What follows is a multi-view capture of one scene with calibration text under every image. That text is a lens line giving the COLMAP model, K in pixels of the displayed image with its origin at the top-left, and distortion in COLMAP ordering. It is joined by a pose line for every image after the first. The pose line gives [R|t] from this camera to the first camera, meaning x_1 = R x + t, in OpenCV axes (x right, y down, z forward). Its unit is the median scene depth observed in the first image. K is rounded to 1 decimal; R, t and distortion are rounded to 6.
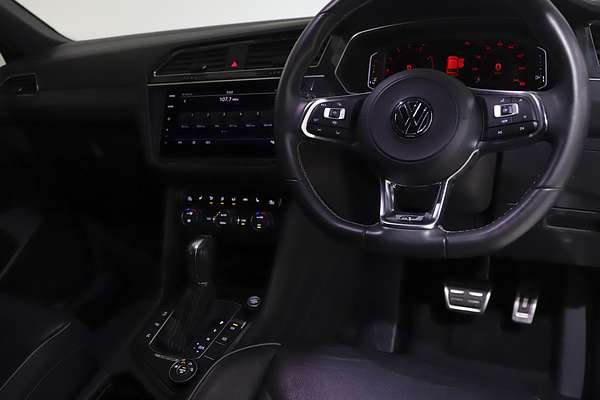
lens RADIAL K [[468.0, 0, 299.2], [0, 468.0, 203.7], [0, 0, 1]] dist [-0.010507, -0.004833]
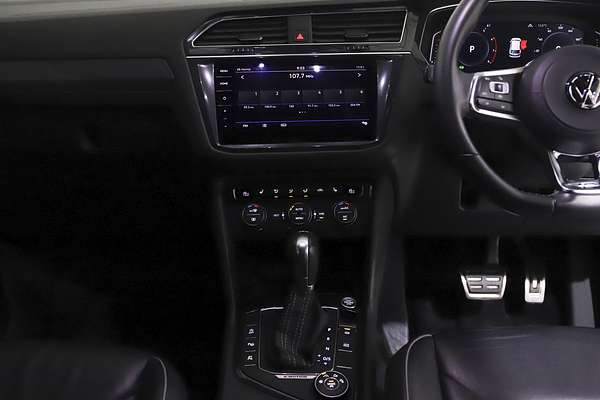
lens RADIAL K [[577.4, 0, 299.8], [0, 577.4, 194.8], [0, 0, 1]] dist [0.041037, 0.000000]
pose [[0.925346, -0.054160, 0.375235, -0.557509], [0.071525, 0.996909, -0.032493, 0.032838], [-0.372316, 0.056906, 0.926360, 0.009534]]
